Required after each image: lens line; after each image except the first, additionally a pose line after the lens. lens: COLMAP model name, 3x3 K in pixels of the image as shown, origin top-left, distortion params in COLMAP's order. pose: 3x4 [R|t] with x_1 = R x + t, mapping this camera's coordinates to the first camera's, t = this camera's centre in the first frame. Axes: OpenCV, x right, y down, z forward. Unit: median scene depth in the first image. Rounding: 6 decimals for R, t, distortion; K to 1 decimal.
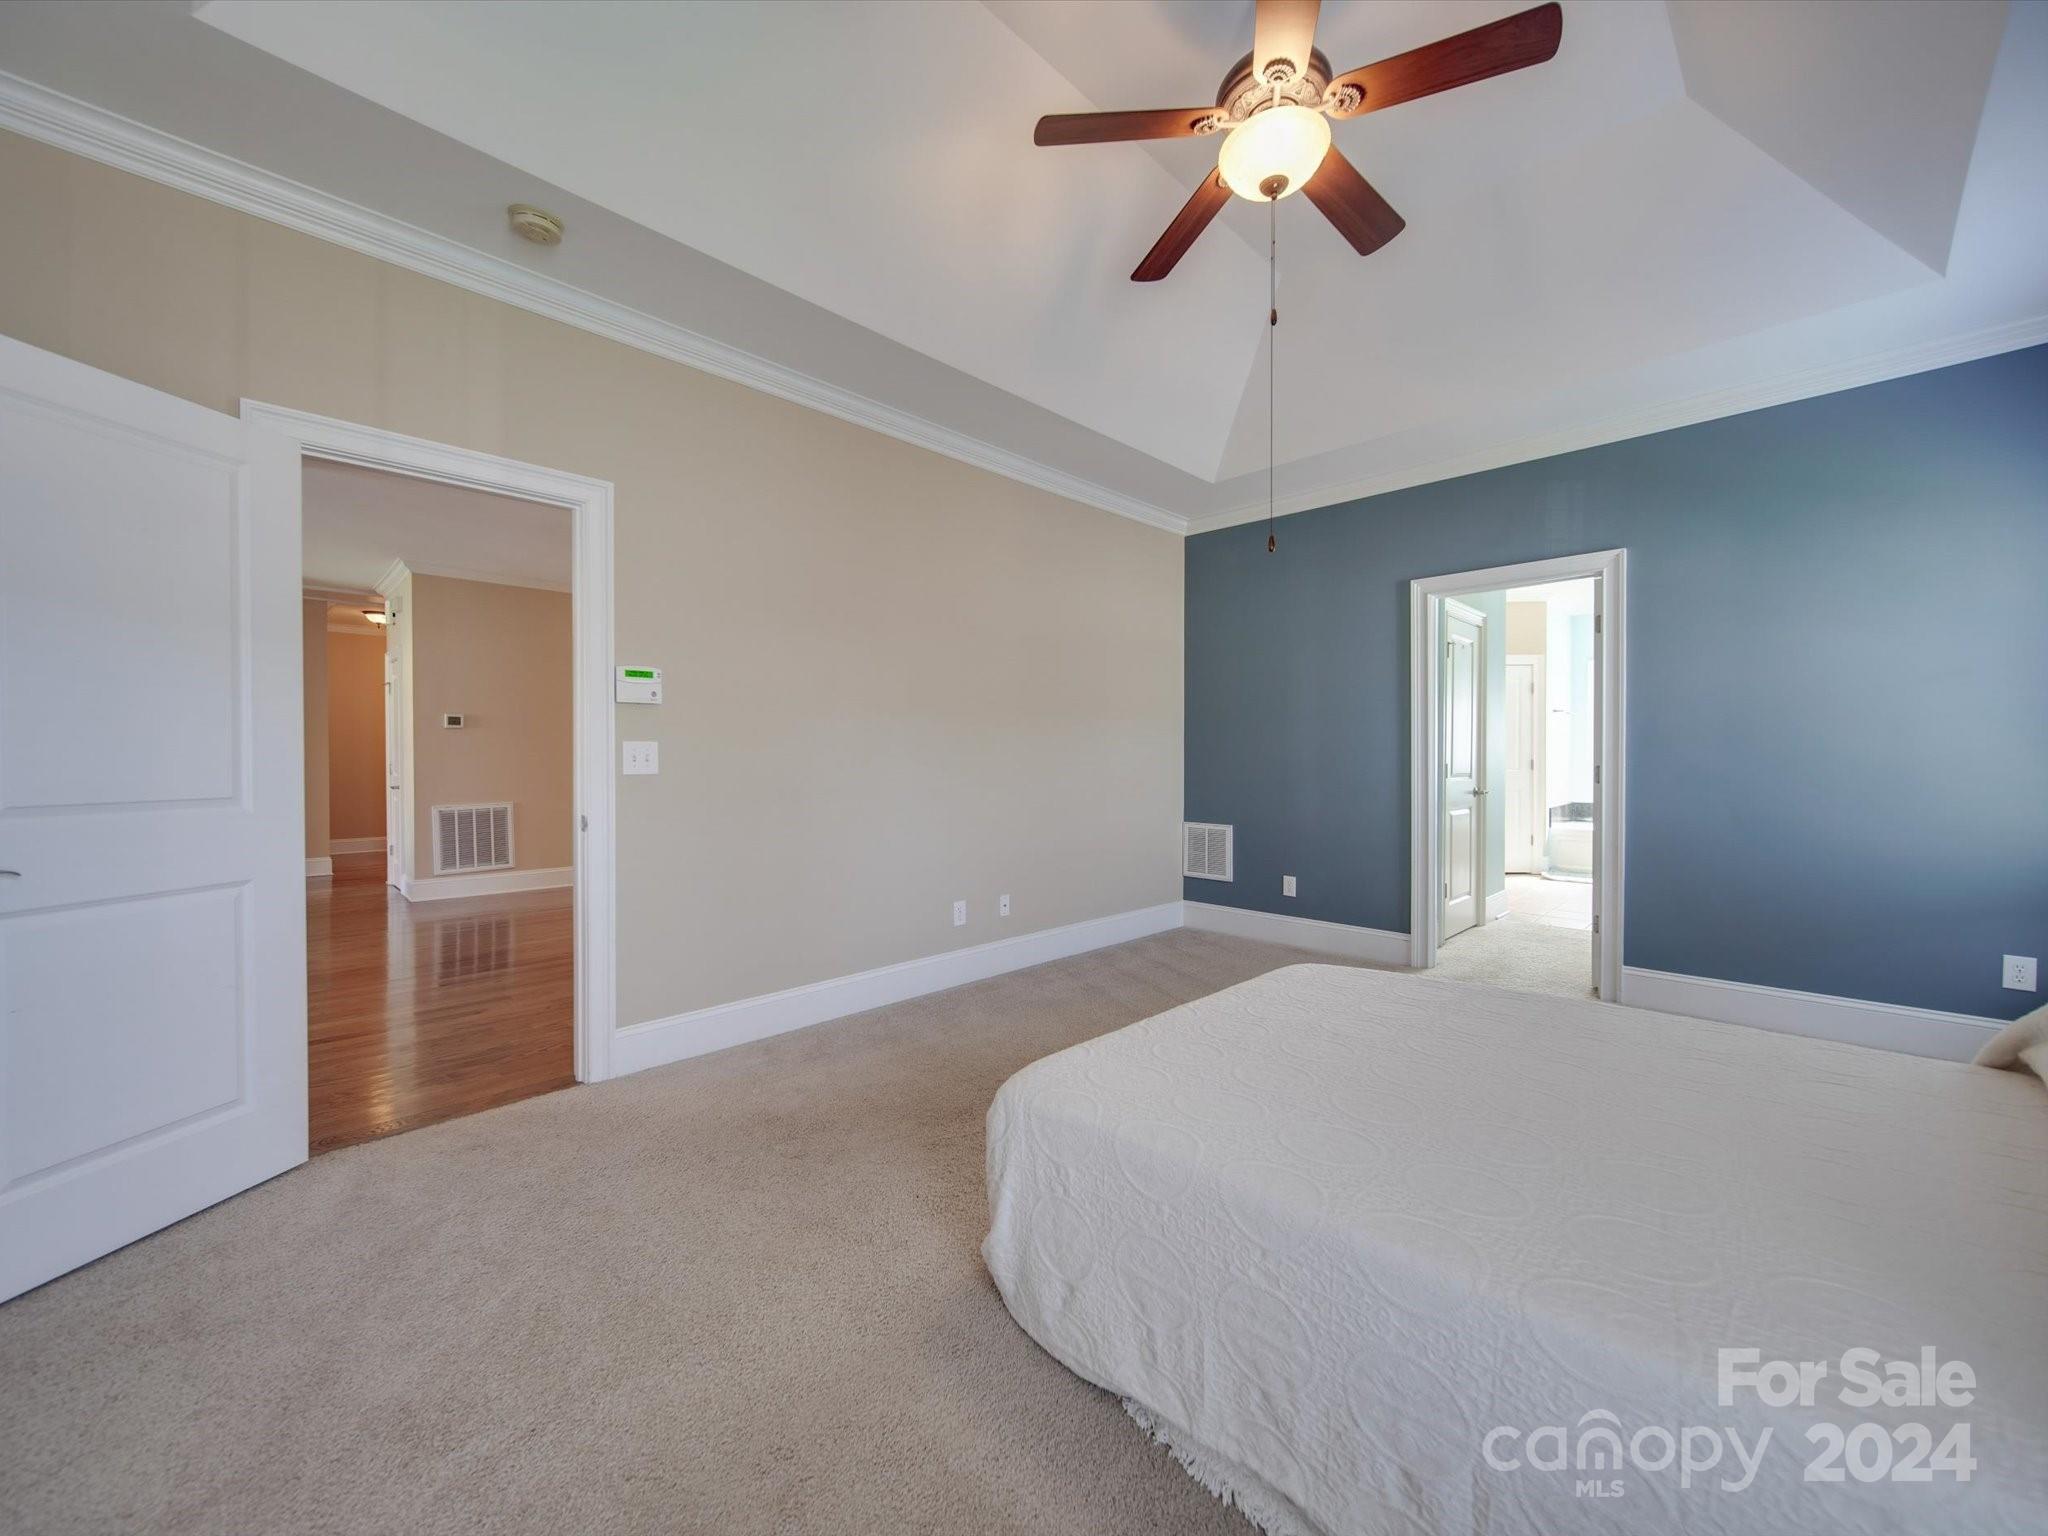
lens RADIAL K [[813.6, 0, 1027.0], [0, 813.6, 759.4], [0, 0, 1]] dist [0.000082, 0.000103]
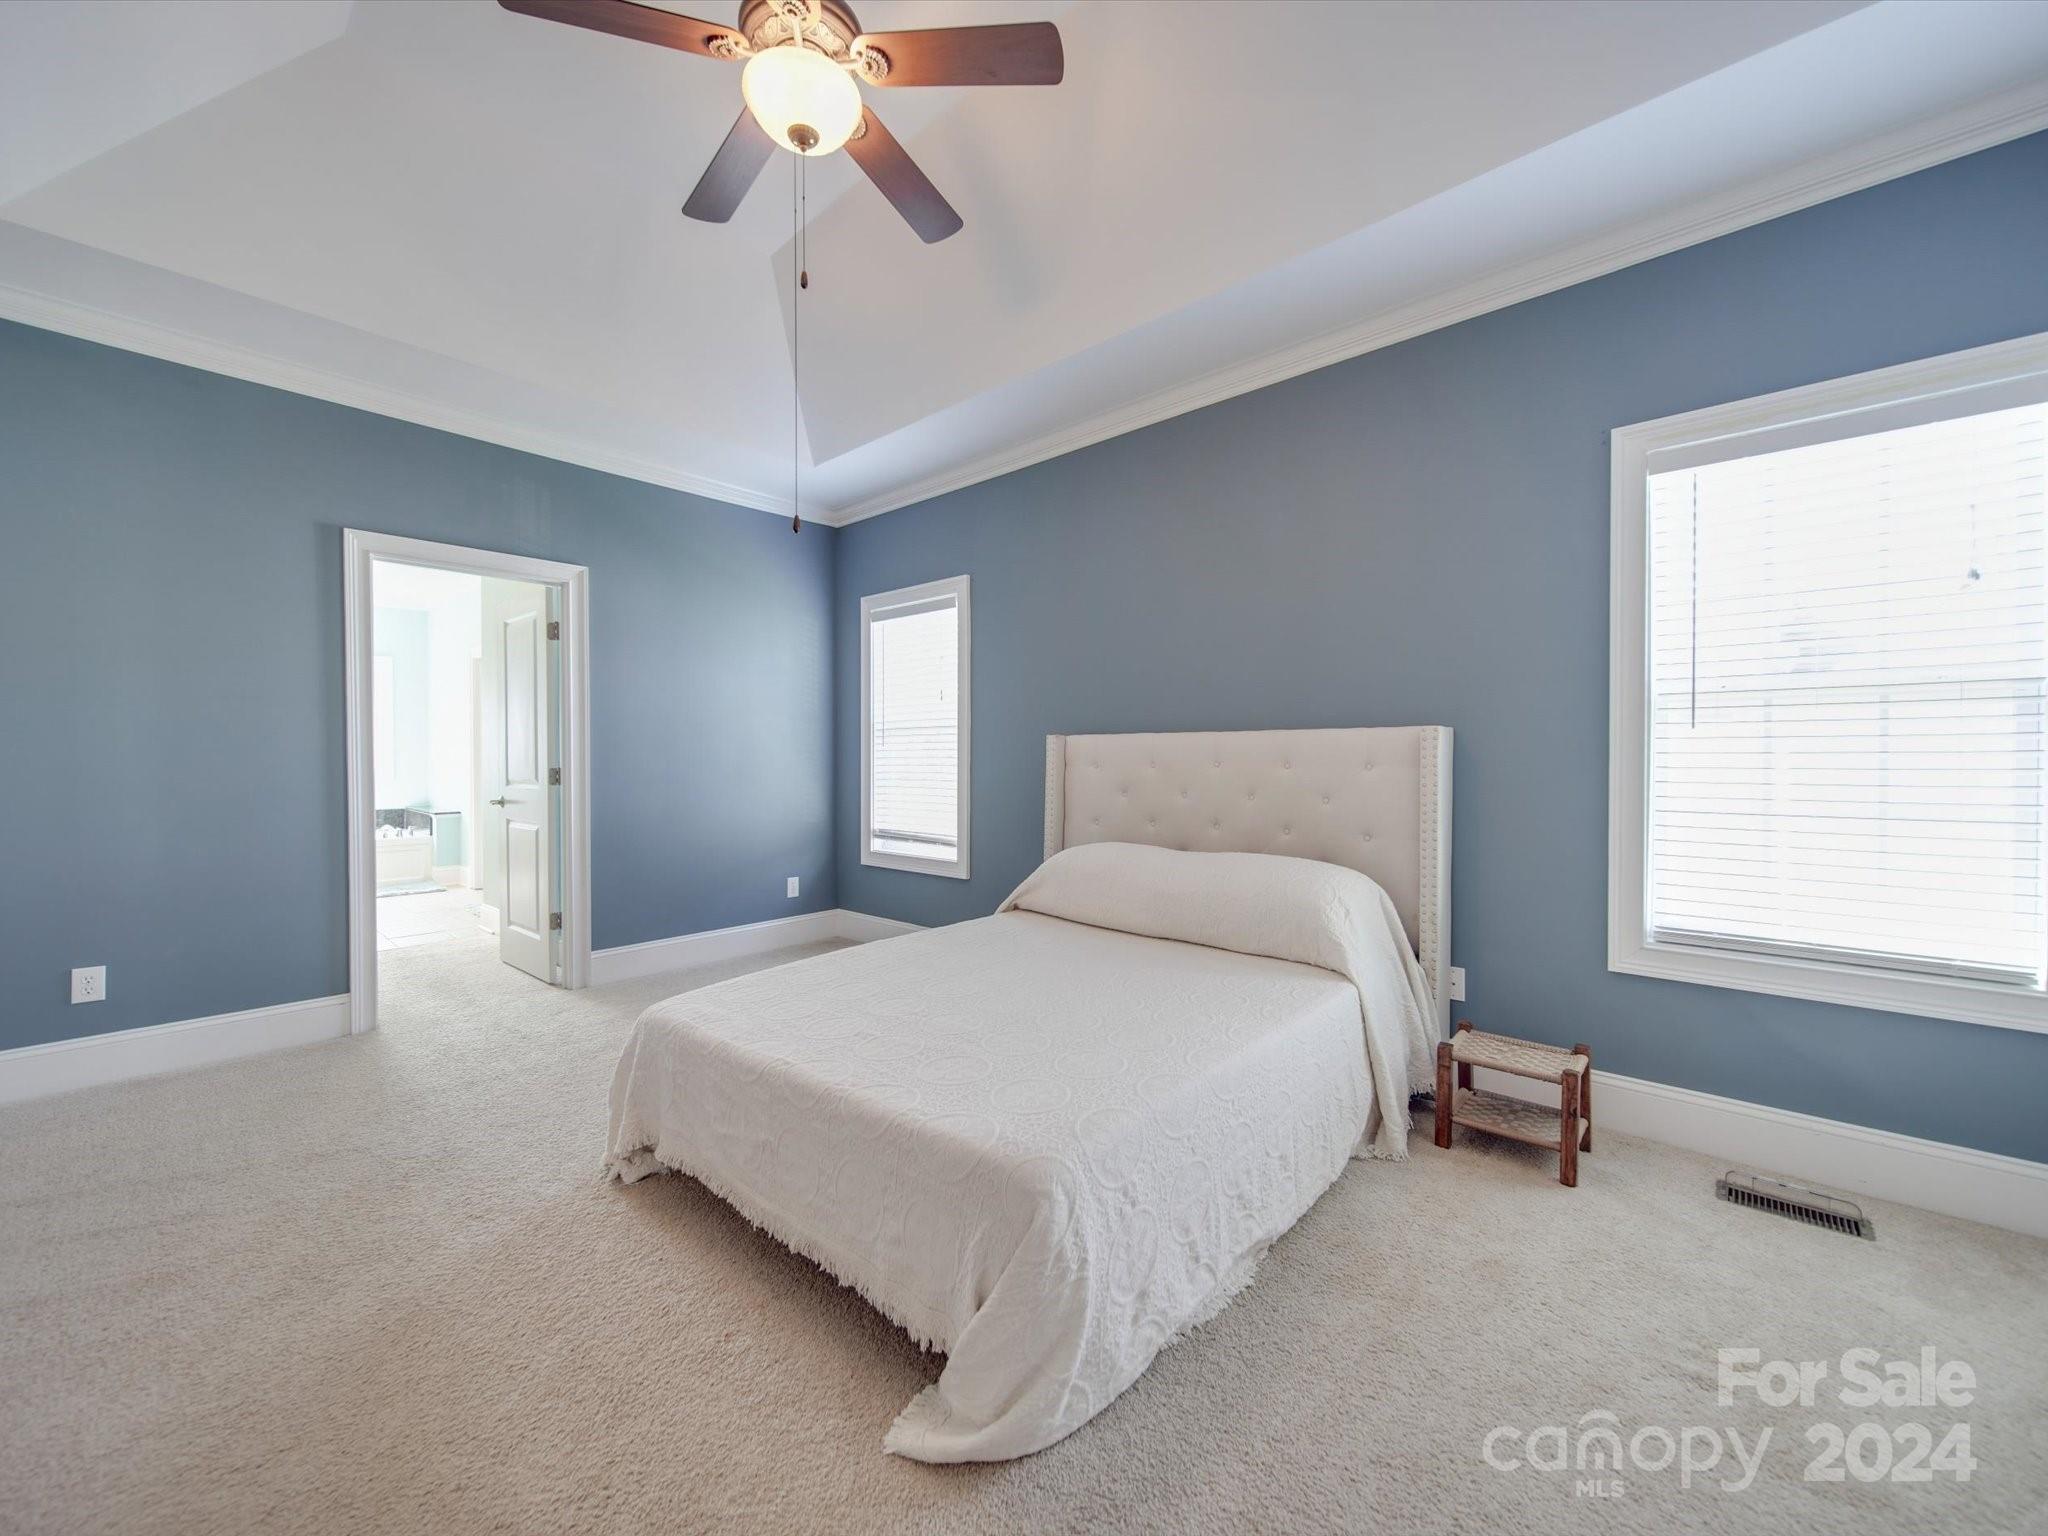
lens RADIAL K [[858.7, 0, 960.5], [0, 858.7, 762.3], [0, 0, 1]] dist [0.000177, 0.000243]
pose [[-0.064403, -0.004815, 0.997912, -0.871553], [0.003386, 0.999982, 0.005044, -0.007063], [-0.997918, 0.003703, -0.064386, 1.147210]]
